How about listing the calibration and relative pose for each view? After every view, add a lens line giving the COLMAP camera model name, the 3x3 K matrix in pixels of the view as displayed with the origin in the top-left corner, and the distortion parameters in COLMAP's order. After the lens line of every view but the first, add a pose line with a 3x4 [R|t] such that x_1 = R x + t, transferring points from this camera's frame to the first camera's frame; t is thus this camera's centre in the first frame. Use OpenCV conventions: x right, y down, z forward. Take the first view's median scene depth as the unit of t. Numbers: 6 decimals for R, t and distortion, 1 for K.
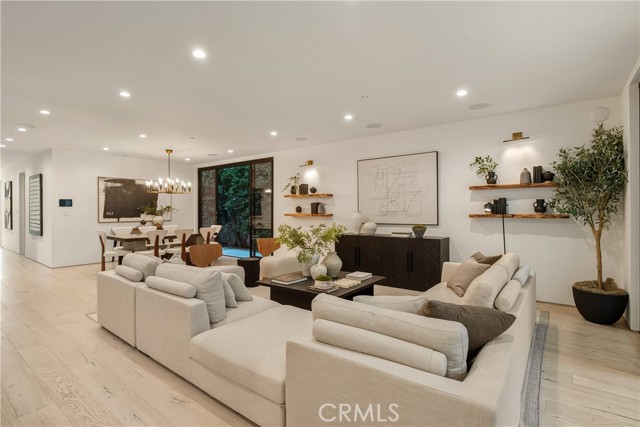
lens RADIAL K [[312.3, 0, 320.0], [0, 312.3, 213.5], [0, 0, 1]] dist [-0.004506, -0.000315]
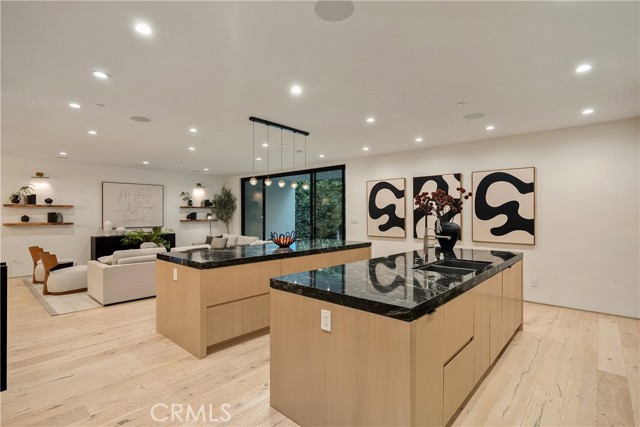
lens RADIAL K [[312.3, 0, 320.0], [0, 312.3, 213.5], [0, 0, 1]] dist [-0.004506, -0.000315]
pose [[0.080721, 0.002517, 0.996734, -1.280884], [0.009859, 0.999946, -0.003324, -0.022357], [-0.996688, 0.010095, 0.080691, -0.043703]]
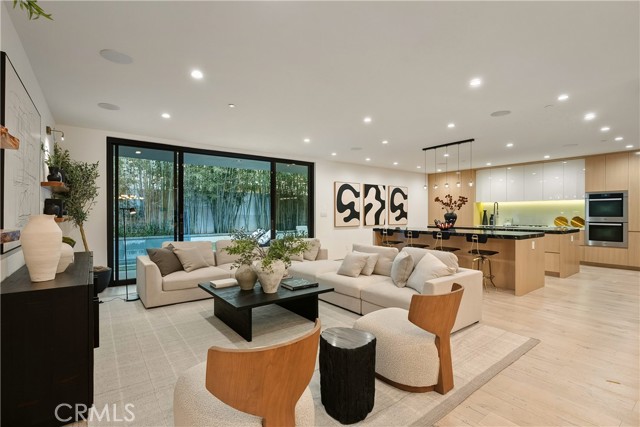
lens RADIAL K [[302.0, 0, 320.5], [0, 302.0, 215.8], [0, 0, 1]] dist [-0.002049, 0.000426]
pose [[-0.964258, -0.000282, 0.264965, -0.294654], [0.004036, 0.999868, 0.015752, -0.011033], [-0.264935, 0.016258, -0.964129, 1.354225]]
